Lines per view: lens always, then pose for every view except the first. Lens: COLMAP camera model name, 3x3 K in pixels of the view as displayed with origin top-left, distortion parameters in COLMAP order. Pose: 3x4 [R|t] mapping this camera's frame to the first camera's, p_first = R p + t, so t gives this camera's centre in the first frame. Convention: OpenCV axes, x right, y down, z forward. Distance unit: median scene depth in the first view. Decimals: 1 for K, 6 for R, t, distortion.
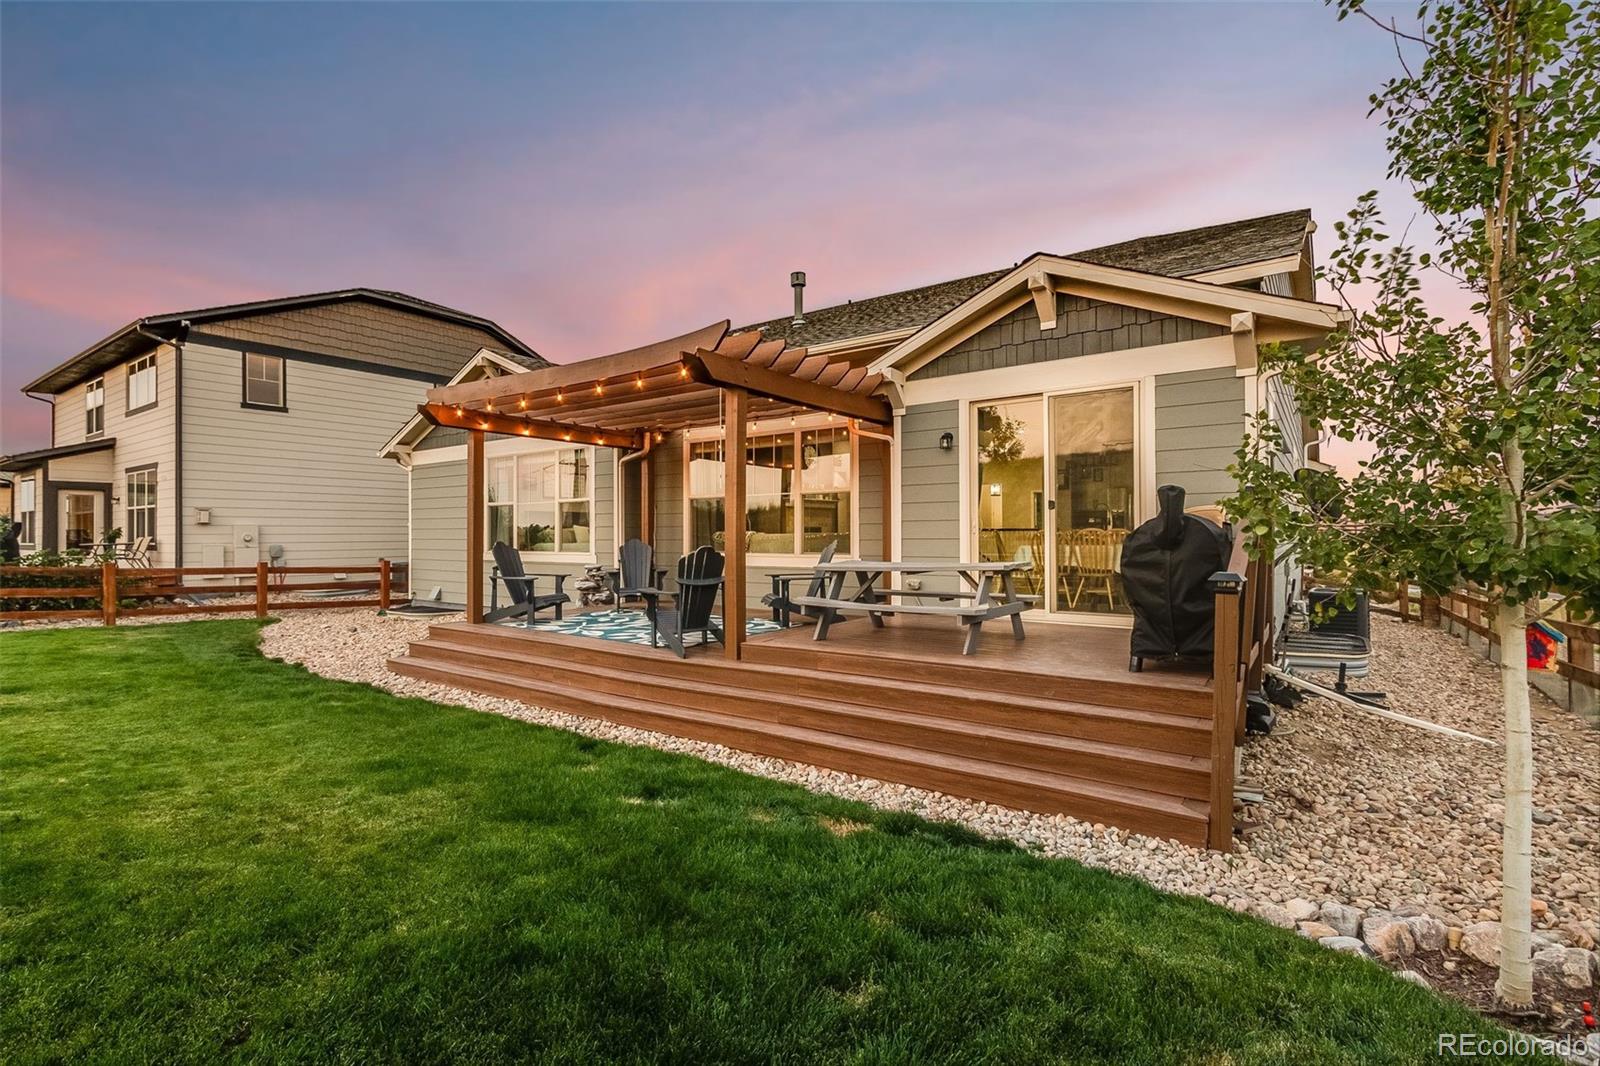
lens RADIAL K [[740.5, 0, 800.0], [0, 740.5, 533.0], [0, 0, 1]] dist [0.002883, 0.000129]
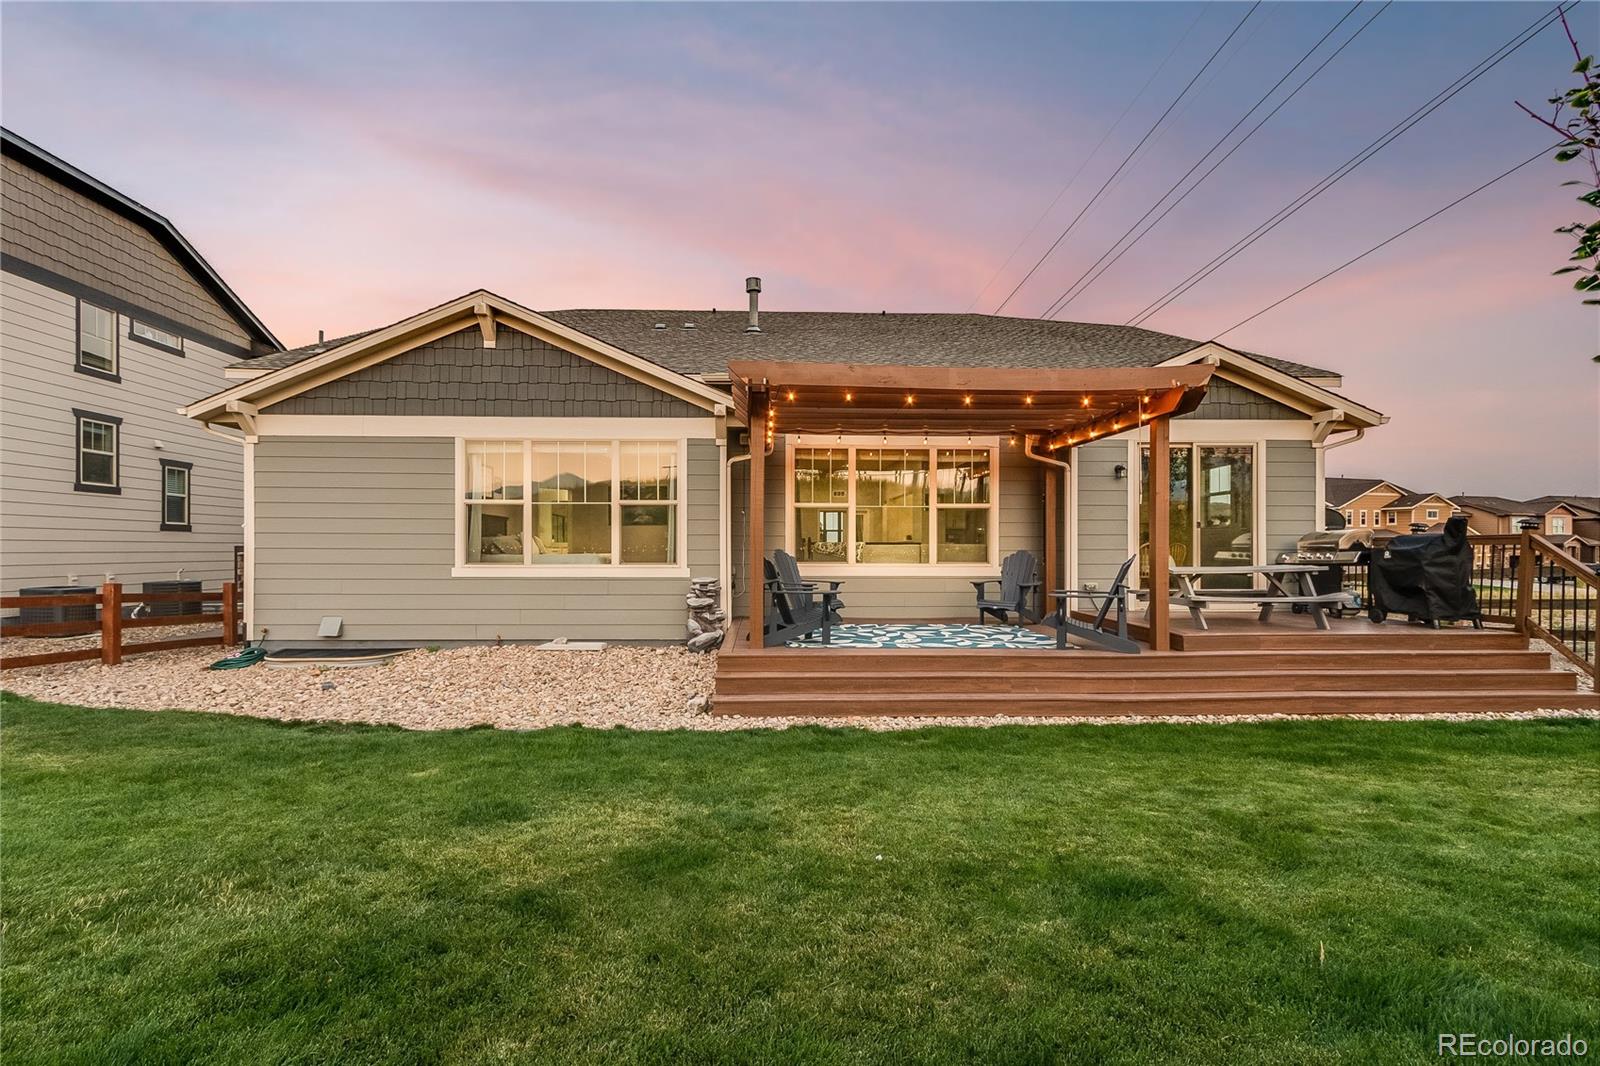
lens RADIAL K [[757.1, 0, 781.3], [0, 757.1, 531.8], [0, 0, 1]] dist [-0.000938, -0.000899]
pose [[0.790042, 0.022347, 0.612645, -0.838182], [-0.007305, 0.999608, -0.027042, 0.013388], [-0.613009, 0.016889, 0.789896, 0.276746]]
